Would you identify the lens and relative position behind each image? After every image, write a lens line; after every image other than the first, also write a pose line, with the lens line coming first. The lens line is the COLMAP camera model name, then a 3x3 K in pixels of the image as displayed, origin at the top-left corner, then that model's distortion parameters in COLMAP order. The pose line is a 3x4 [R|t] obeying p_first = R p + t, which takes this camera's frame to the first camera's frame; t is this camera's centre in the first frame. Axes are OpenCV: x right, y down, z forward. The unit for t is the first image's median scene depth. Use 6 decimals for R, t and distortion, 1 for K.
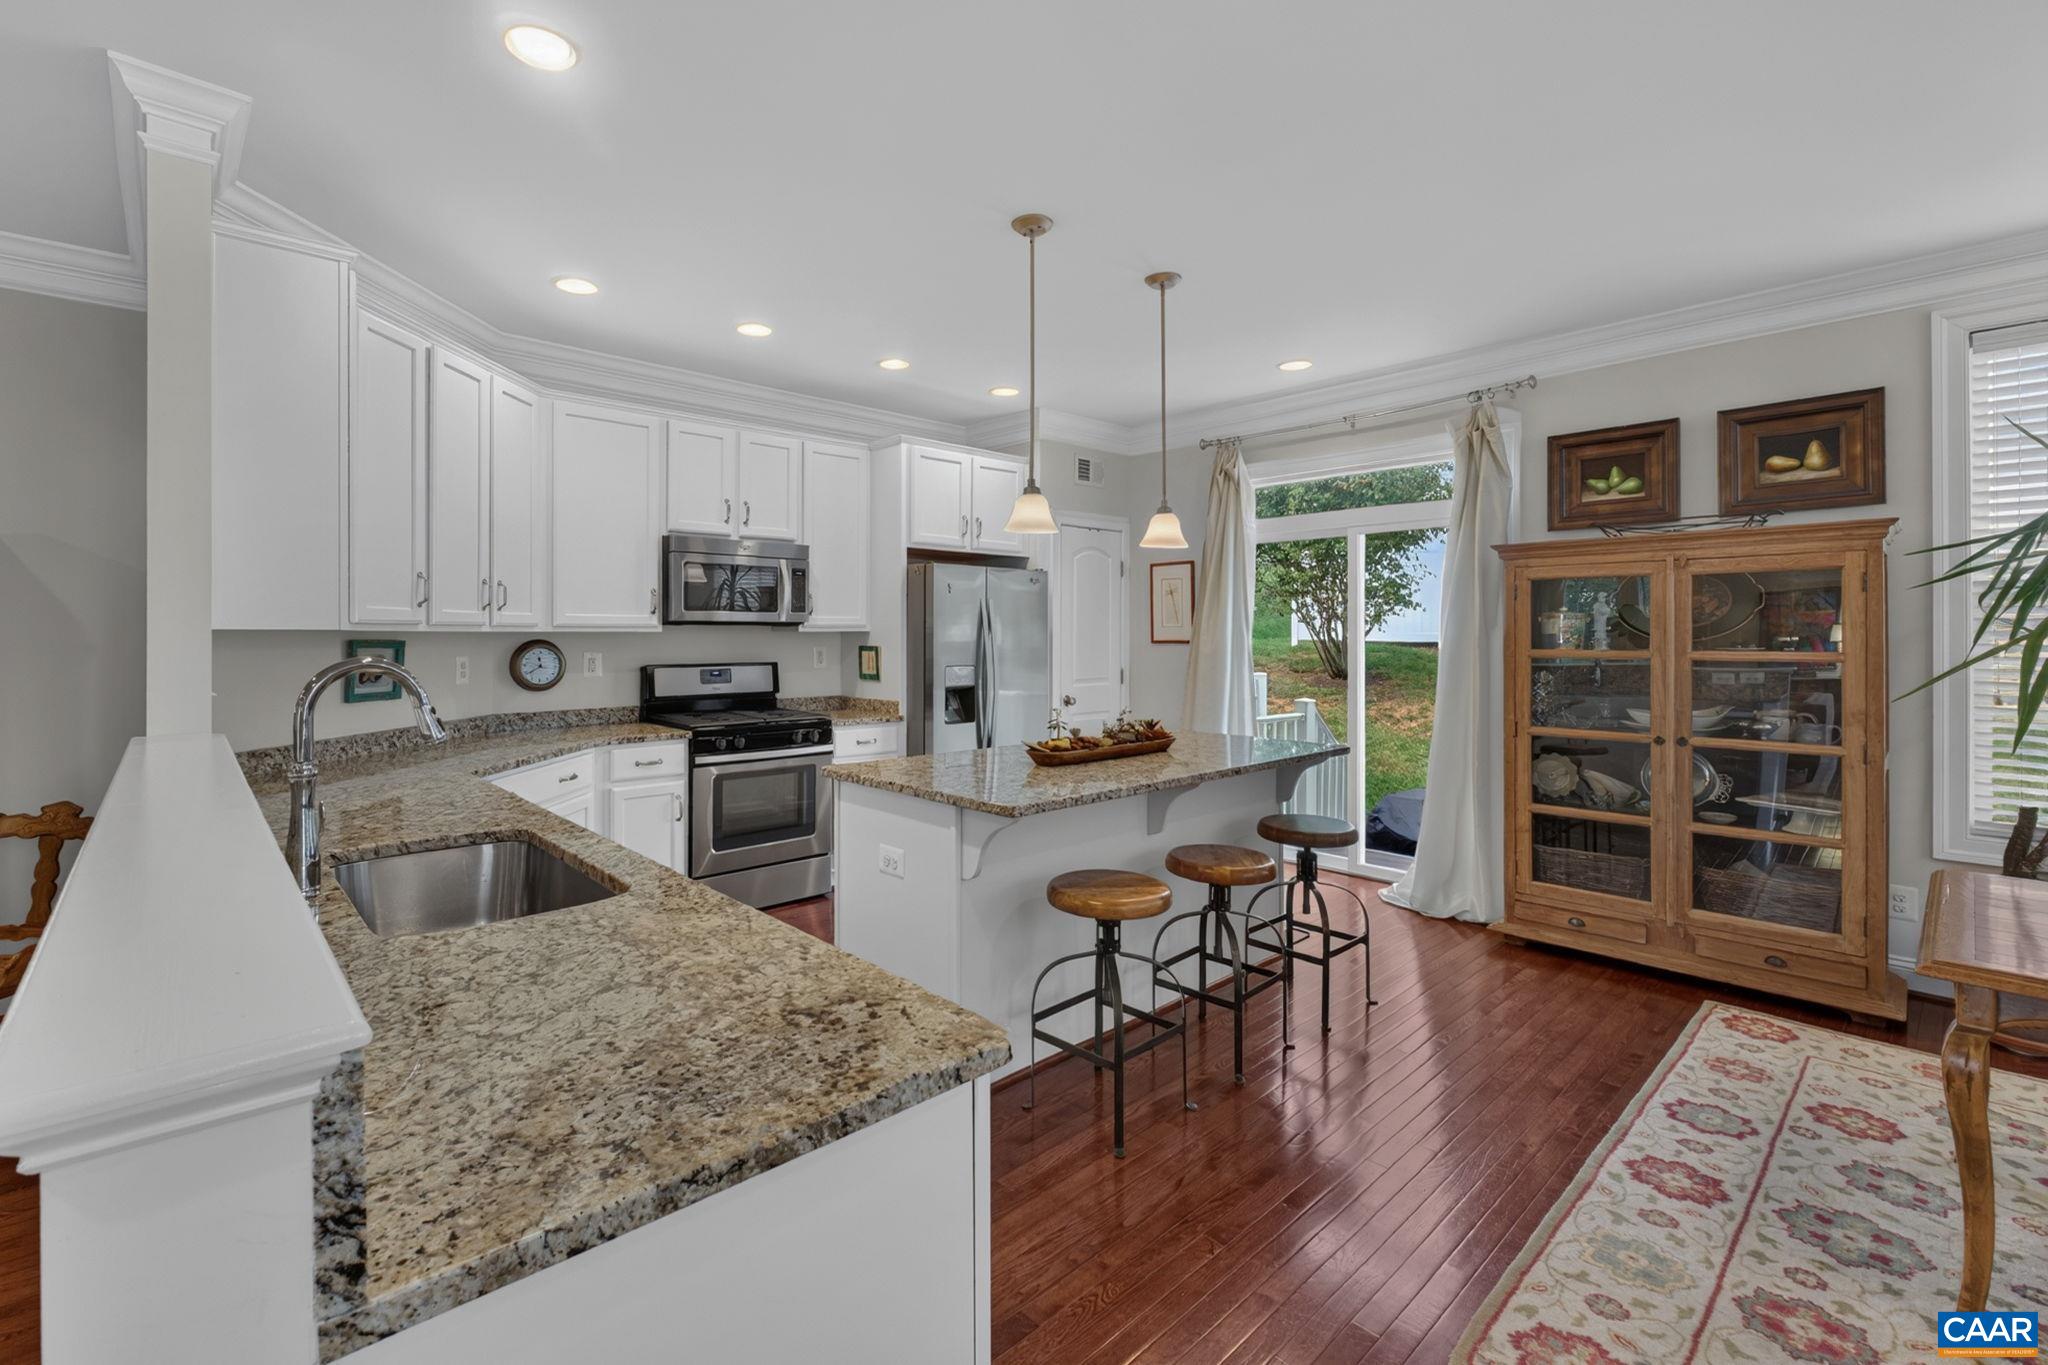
lens RADIAL K [[892.7, 0, 999.1], [0, 892.7, 640.2], [0, 0, 1]] dist [-0.002060, -0.000611]
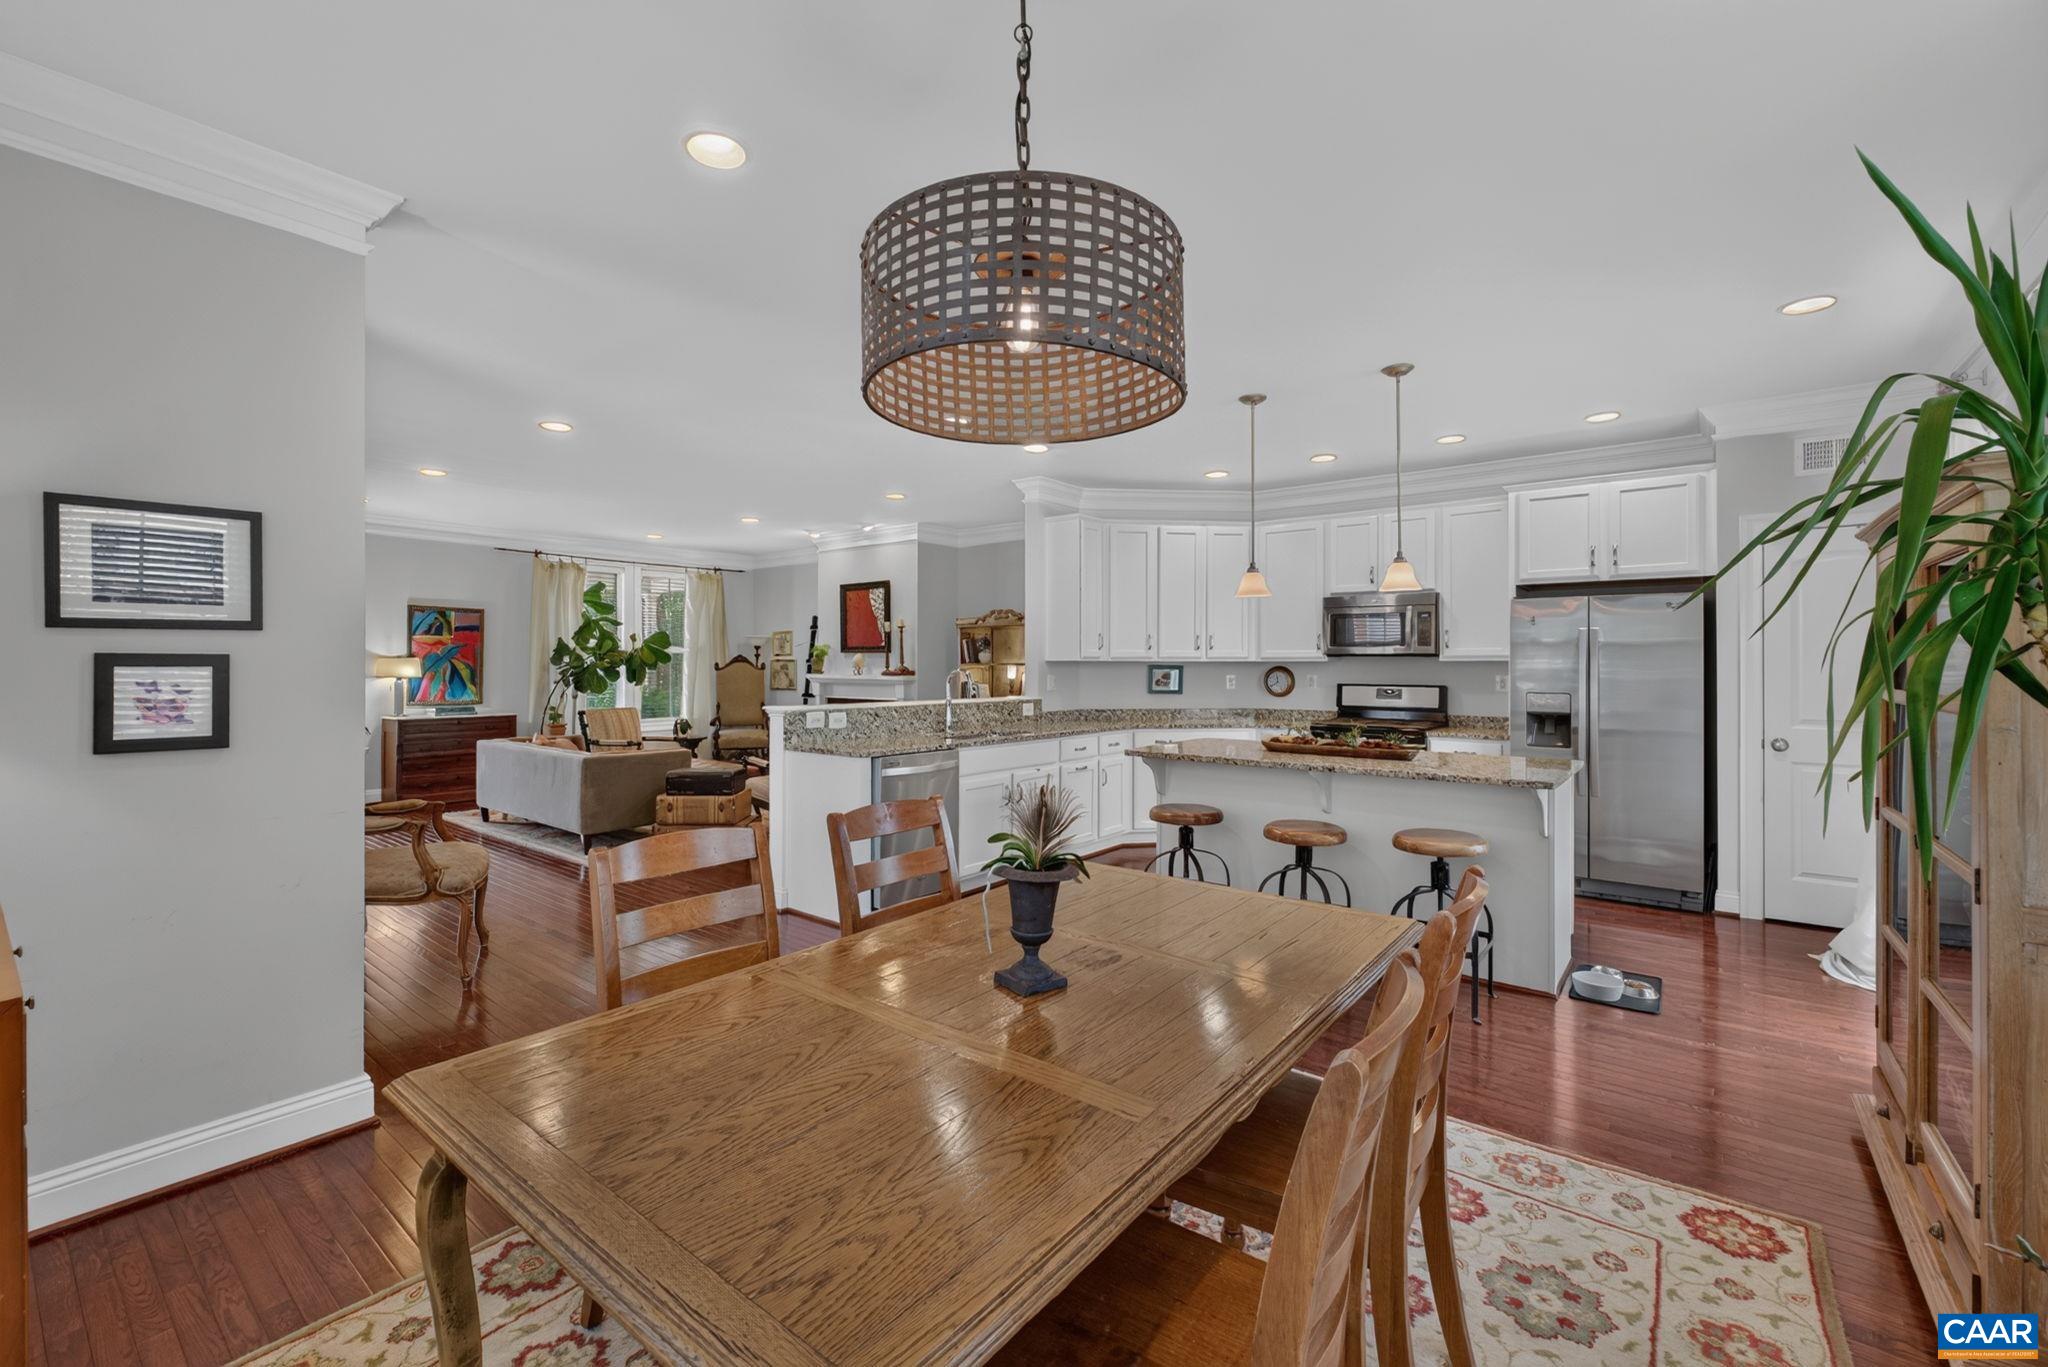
lens RADIAL K [[892.7, 0, 1006.5], [0, 892.7, 665.3], [0, 0, 1]] dist [-0.002060, -0.000611]
pose [[0.140118, 0.002166, -0.990132, 1.228309], [-0.008633, 0.999962, 0.000966, 0.000208], [0.990097, 0.008412, 0.140131, 0.288376]]
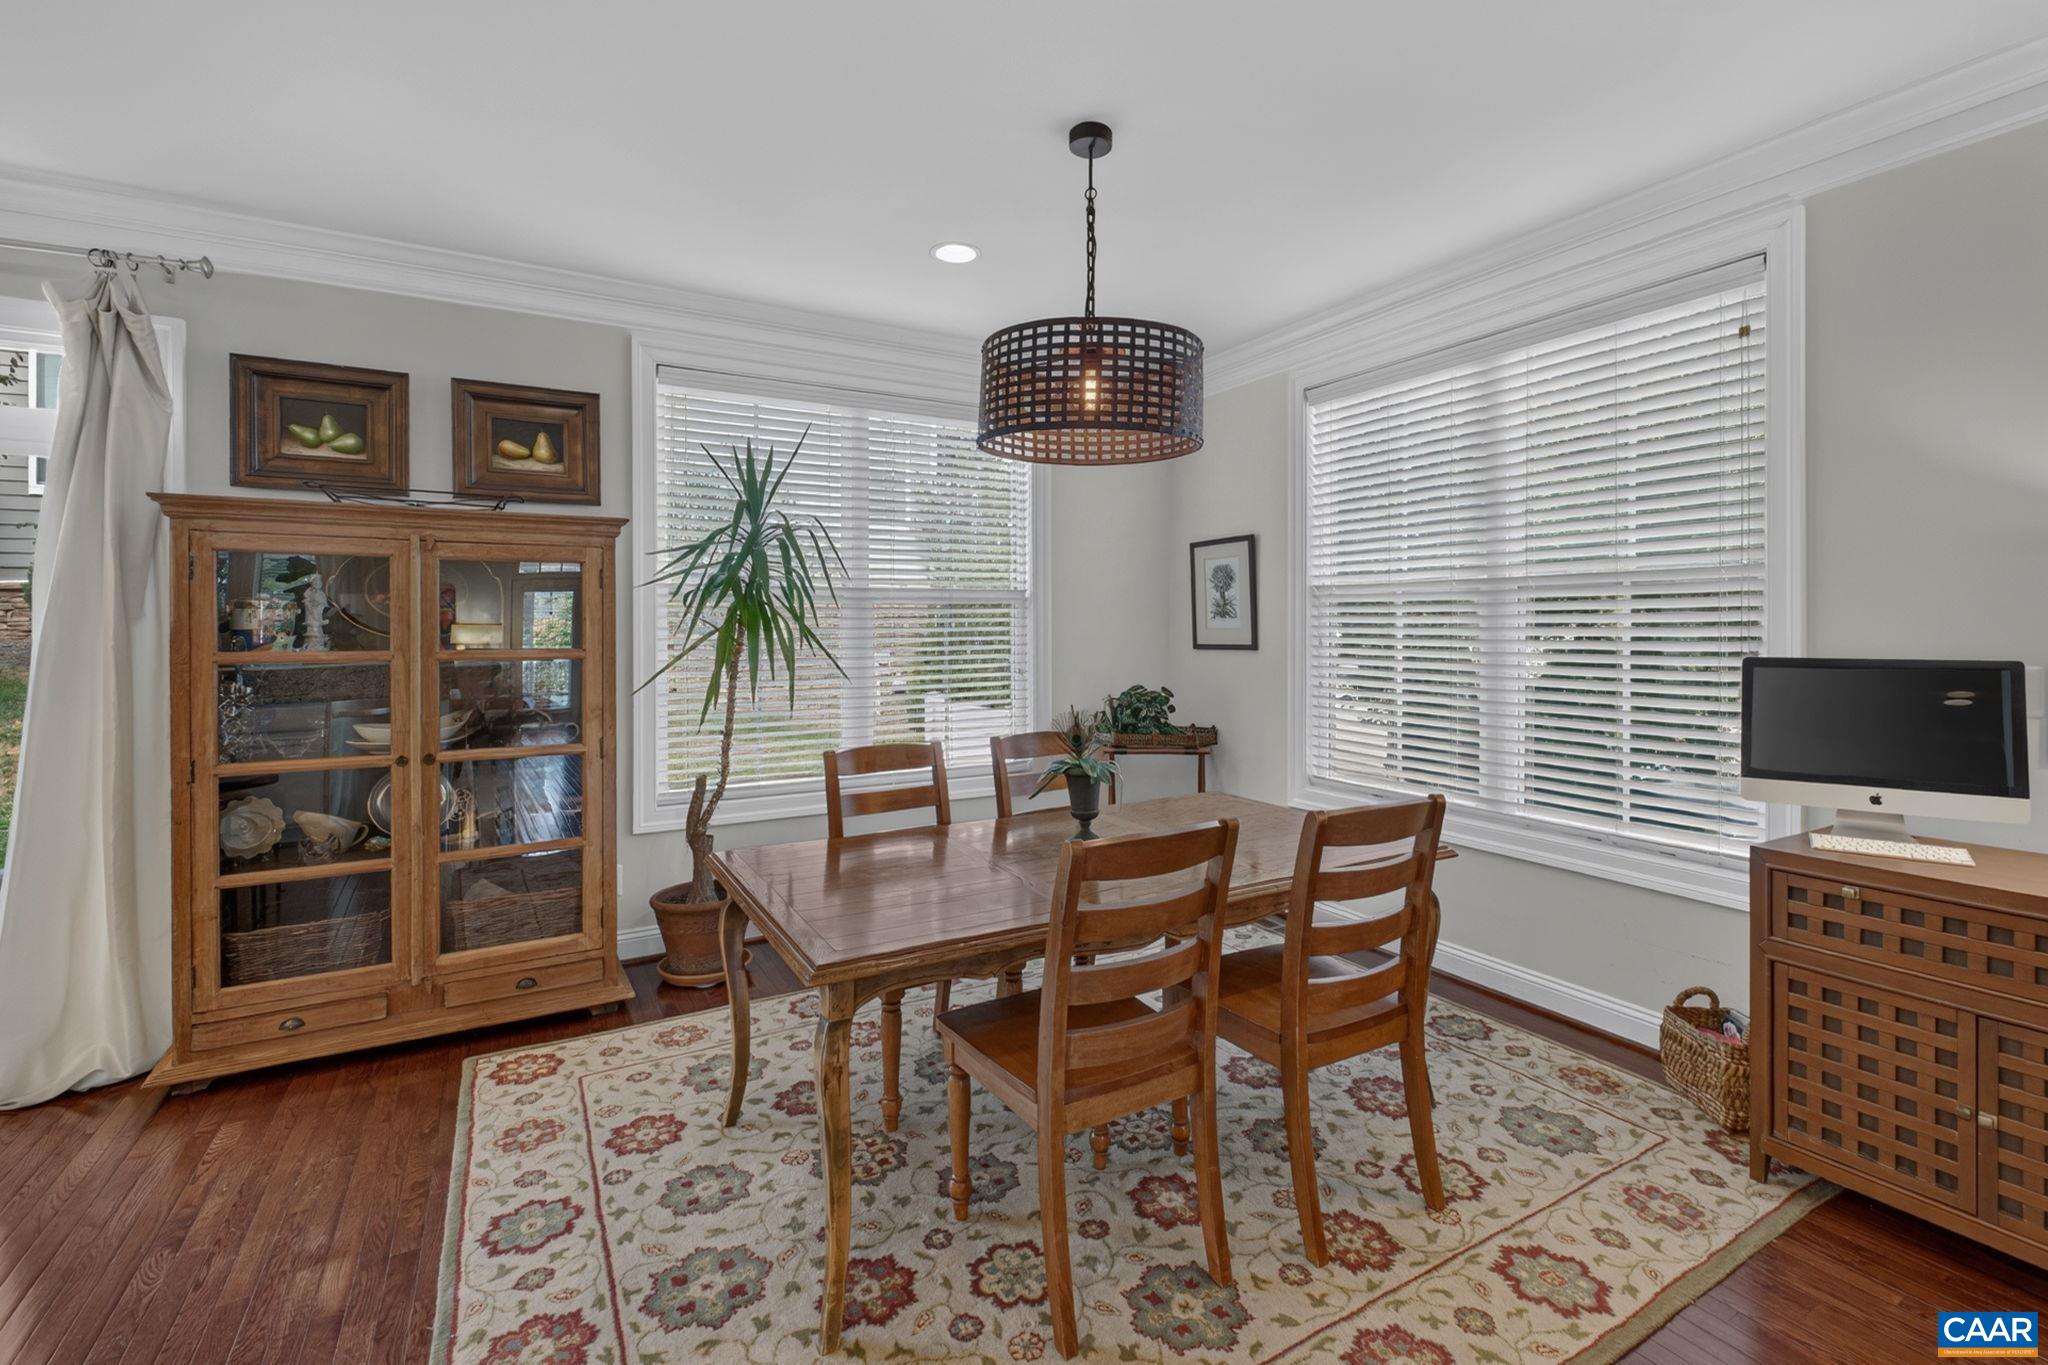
lens RADIAL K [[904.2, 0, 1018.7], [0, 904.2, 632.3], [0, 0, 1]] dist [-0.004219, -0.000931]
pose [[0.228619, -0.000062, 0.973516, 0.067728], [0.005359, 0.999985, -0.001195, -0.000466], [-0.973501, 0.005490, 0.228616, 0.258102]]
